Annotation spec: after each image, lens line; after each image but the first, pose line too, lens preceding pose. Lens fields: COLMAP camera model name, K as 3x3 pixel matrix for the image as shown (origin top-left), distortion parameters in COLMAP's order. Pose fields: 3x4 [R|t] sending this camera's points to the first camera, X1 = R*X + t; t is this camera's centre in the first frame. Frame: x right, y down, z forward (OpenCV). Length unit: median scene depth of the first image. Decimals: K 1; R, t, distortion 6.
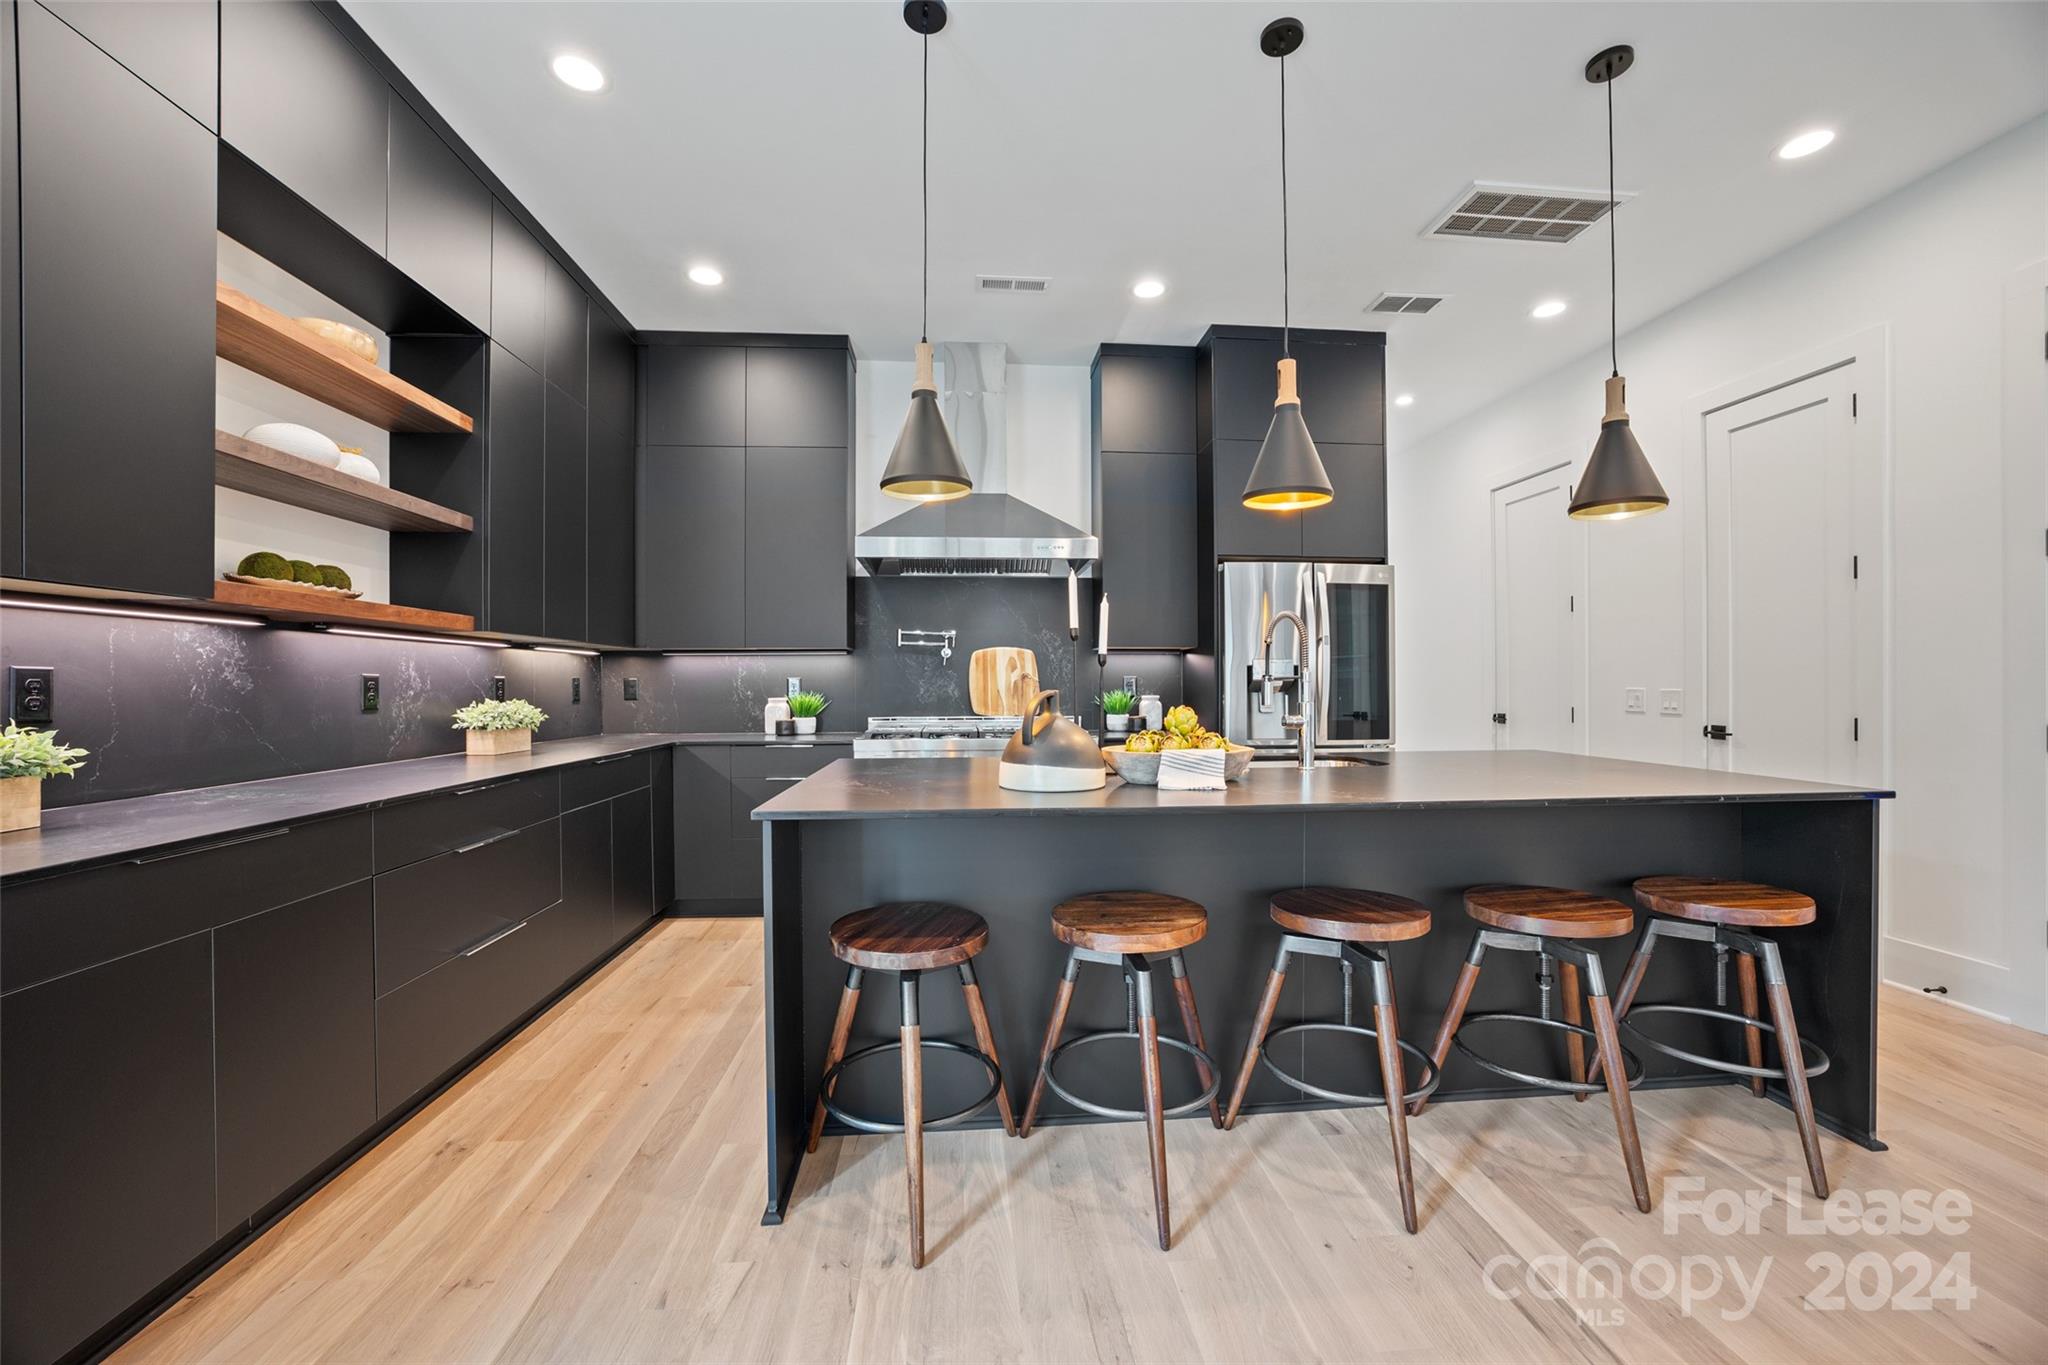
lens RADIAL K [[799.3, 0, 1038.6], [0, 799.3, 685.0], [0, 0, 1]] dist [-0.033536, 0.004043]
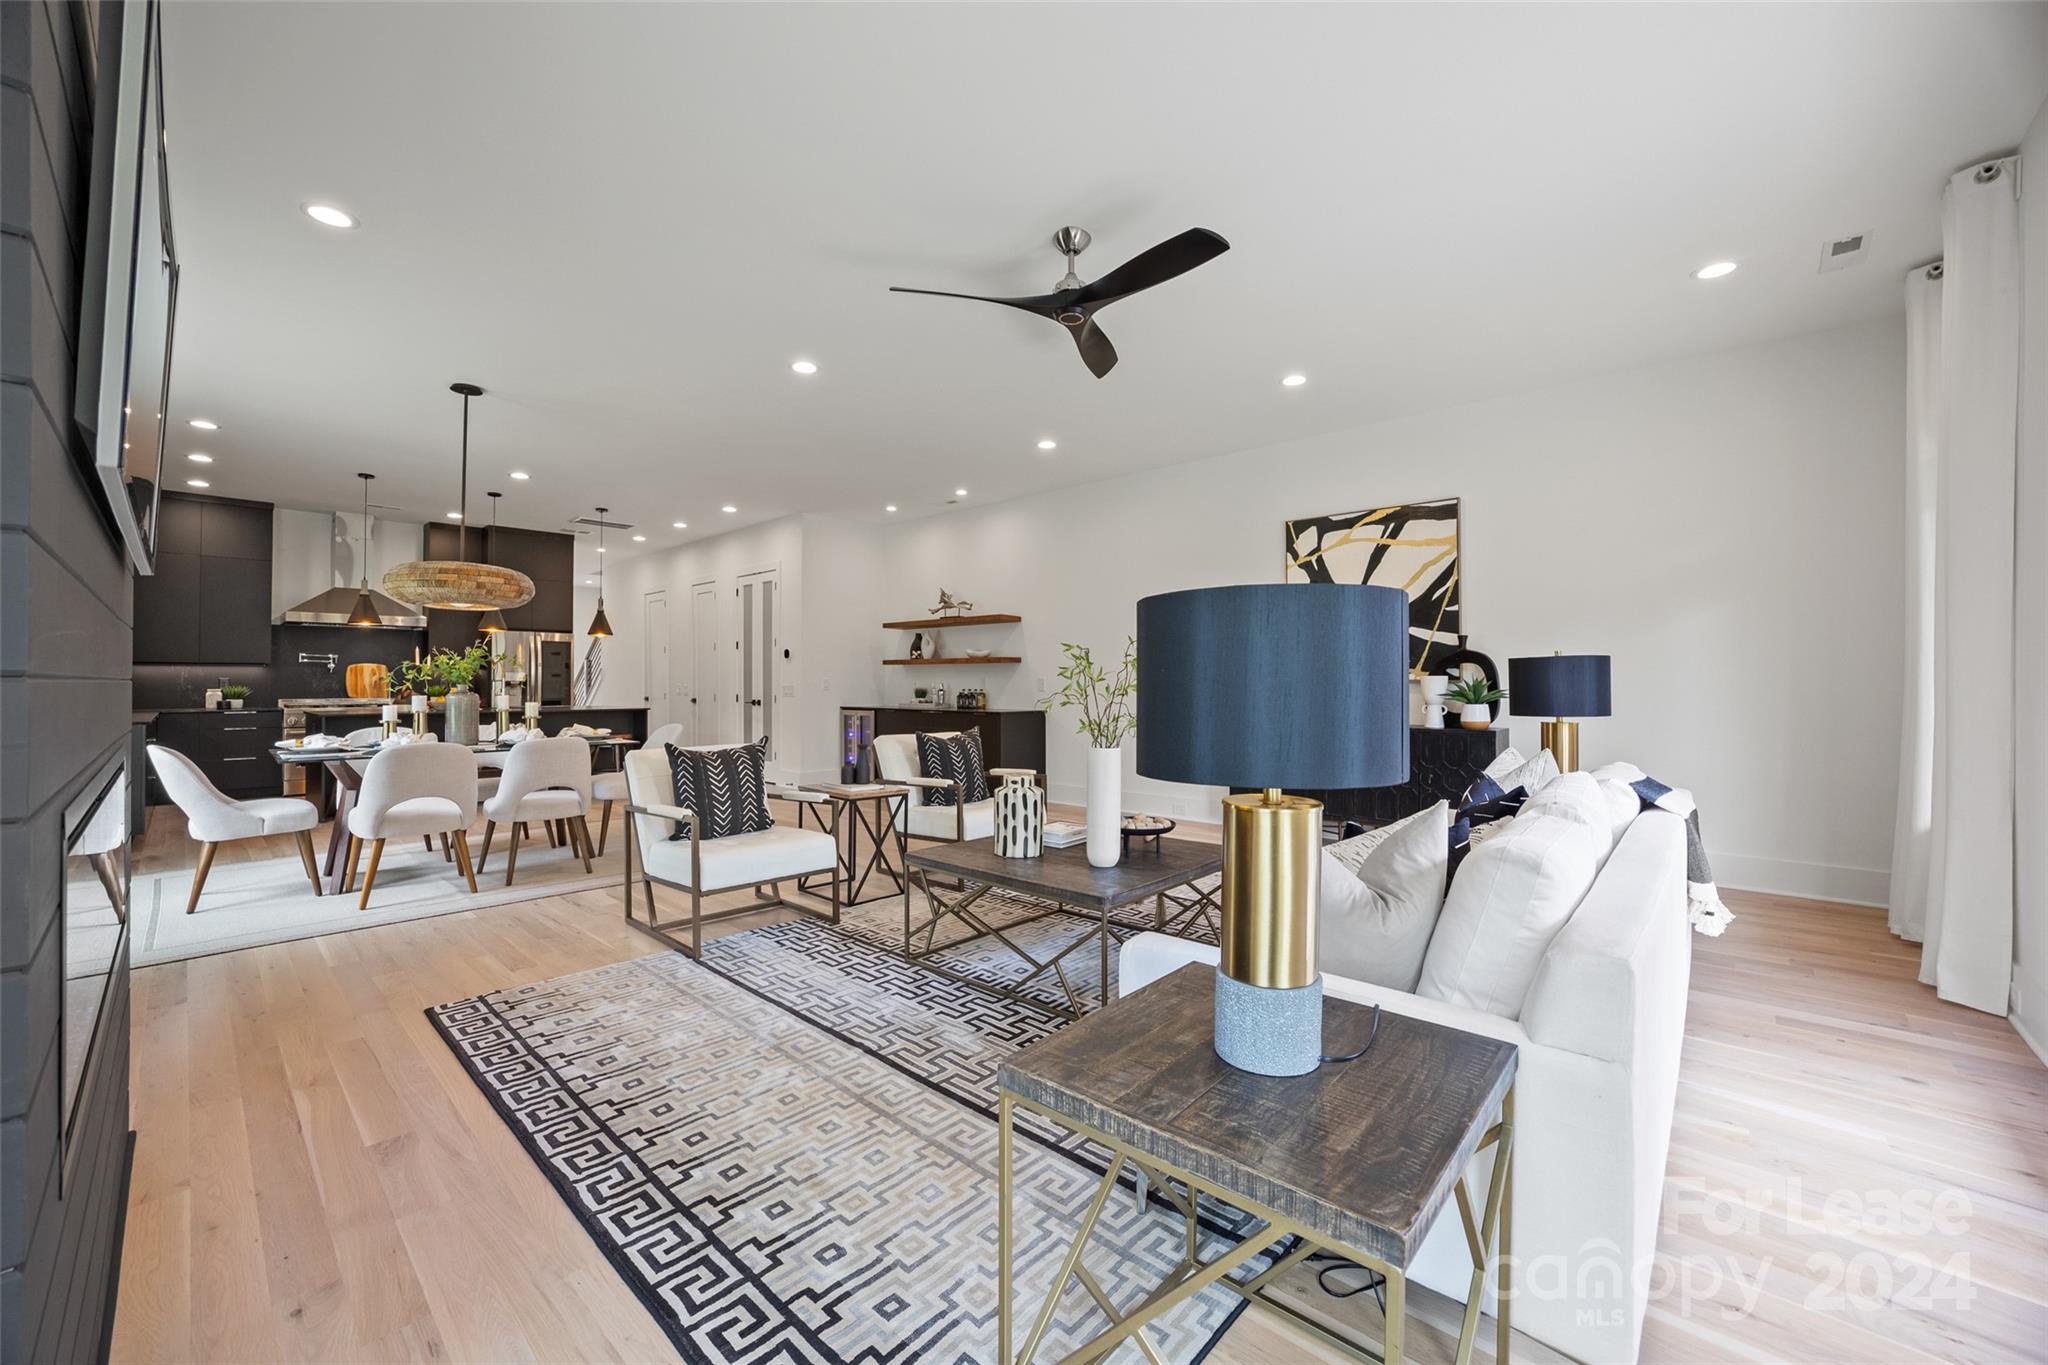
lens RADIAL K [[799.3, 0, 1027.8], [0, 799.3, 684.8], [0, 0, 1]] dist [-0.033536, 0.004043]
pose [[0.743194, 0.000172, 0.669076, -0.155709], [-0.002682, 0.999993, 0.002722, -0.004481], [-0.669070, -0.003817, 0.743189, -1.910275]]
